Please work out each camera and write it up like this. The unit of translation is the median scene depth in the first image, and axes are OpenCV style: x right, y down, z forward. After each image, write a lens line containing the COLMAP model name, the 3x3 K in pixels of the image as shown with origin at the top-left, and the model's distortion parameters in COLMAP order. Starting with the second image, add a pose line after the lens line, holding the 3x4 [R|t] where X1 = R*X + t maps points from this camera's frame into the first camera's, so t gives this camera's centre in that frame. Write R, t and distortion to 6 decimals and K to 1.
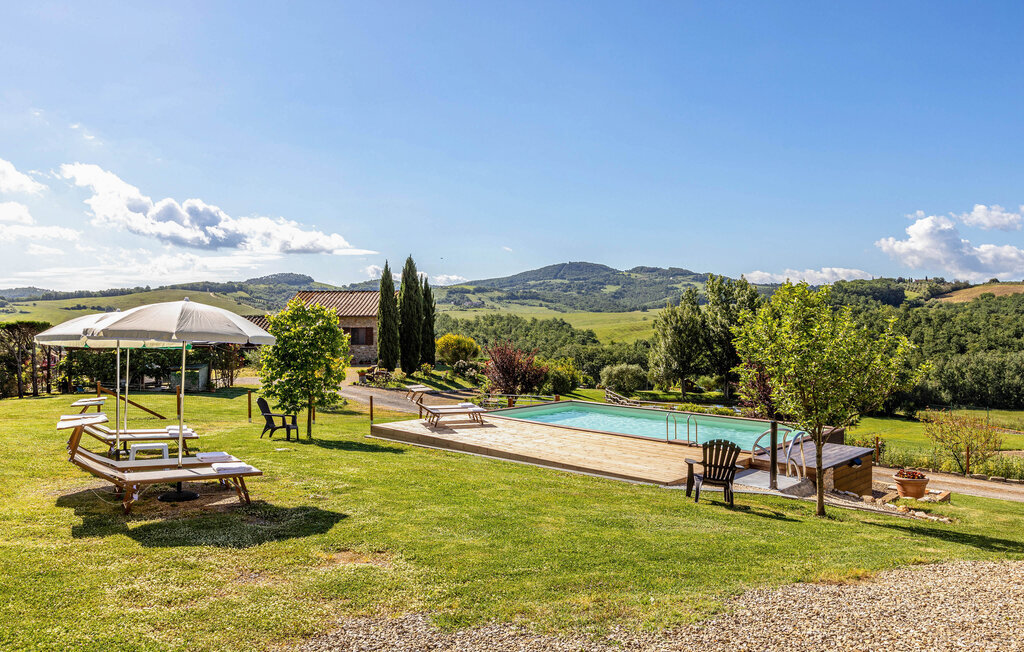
lens RADIAL K [[710.8, 0, 512.2], [0, 710.8, 324.7], [0, 0, 1]] dist [0.001334, 0.004273]
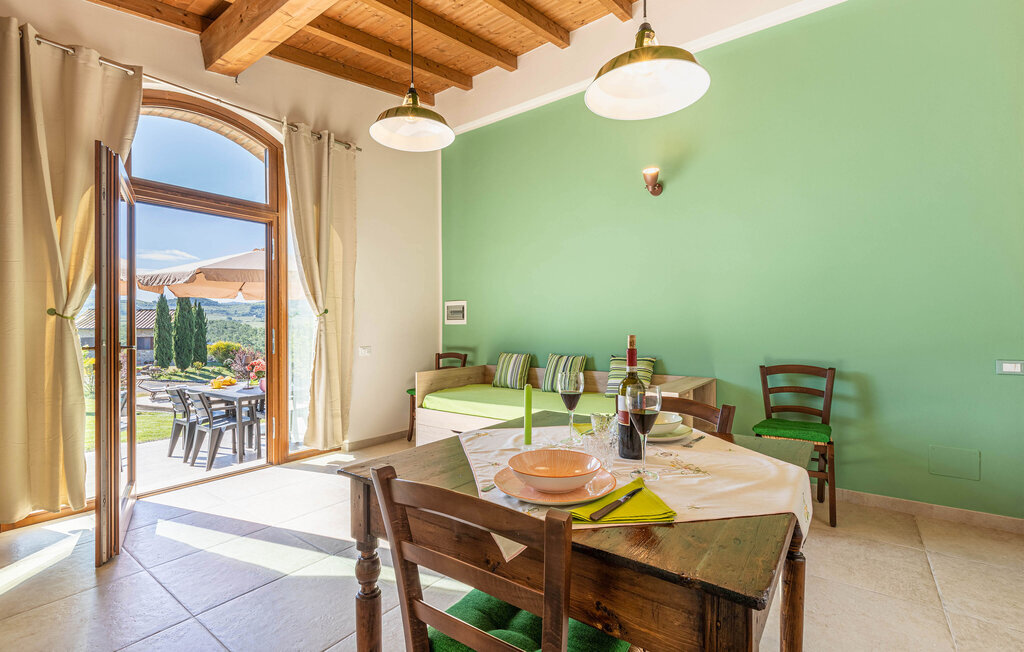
lens RADIAL K [[462.2, 0, 517.5], [0, 462.2, 325.0], [0, 0, 1]] dist [0.005067, 0.002323]
pose [[0.907705, 0.001676, 0.419605, 0.071118], [0.004264, 0.999904, -0.013219, -0.004440], [-0.419586, 0.013788, 0.907611, -0.117067]]
